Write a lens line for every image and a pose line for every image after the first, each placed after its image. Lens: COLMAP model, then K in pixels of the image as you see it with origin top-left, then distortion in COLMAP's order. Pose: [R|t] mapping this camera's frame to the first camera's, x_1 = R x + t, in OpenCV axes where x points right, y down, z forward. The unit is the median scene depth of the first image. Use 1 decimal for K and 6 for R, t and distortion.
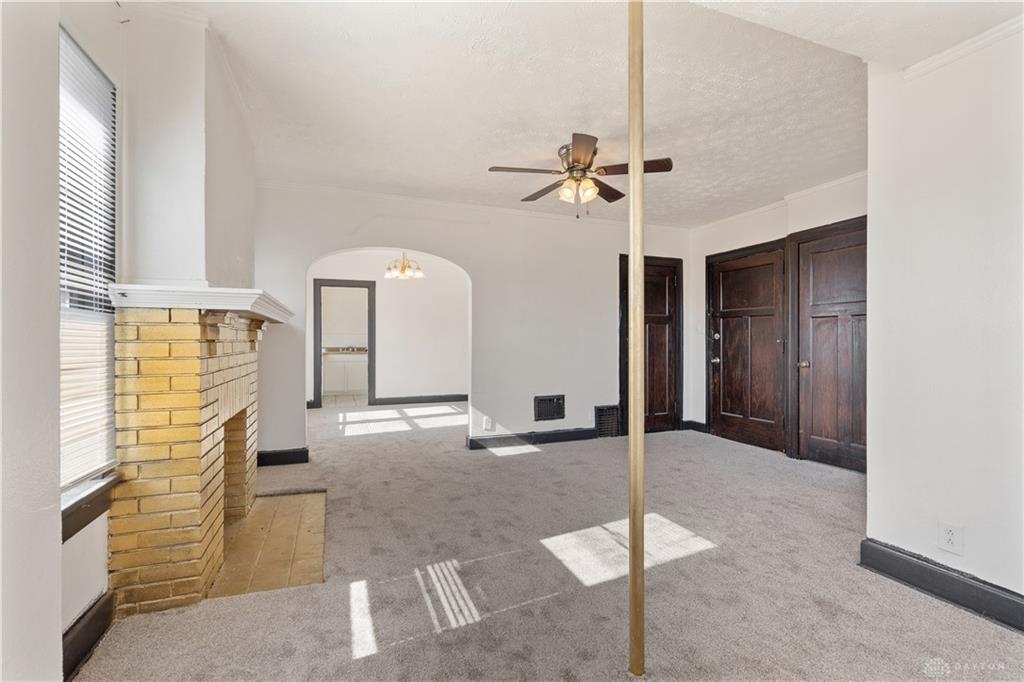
lens RADIAL K [[457.4, 0, 512.0], [0, 457.4, 341.0], [0, 0, 1]] dist [-0.001211, -0.000392]
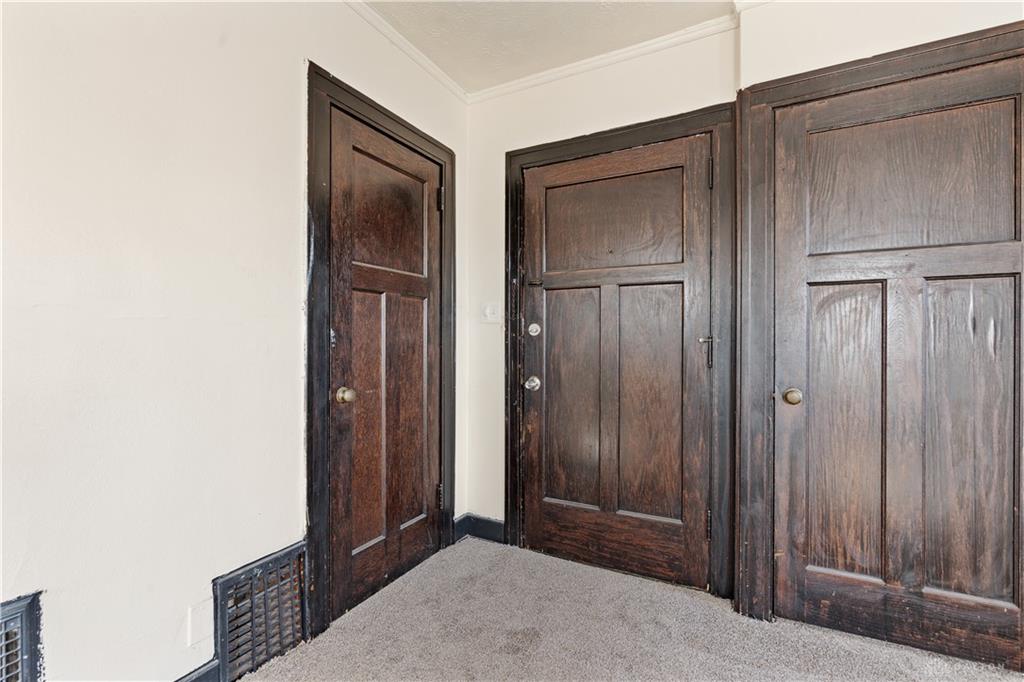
lens RADIAL K [[457.4, 0, 512.0], [0, 457.4, 341.0], [0, 0, 1]] dist [-0.001211, -0.000392]
pose [[0.757085, 0.003033, 0.653309, 0.138321], [-0.003404, 0.999994, -0.000698, 0.001786], [-0.653307, -0.001696, 0.757091, 0.681209]]
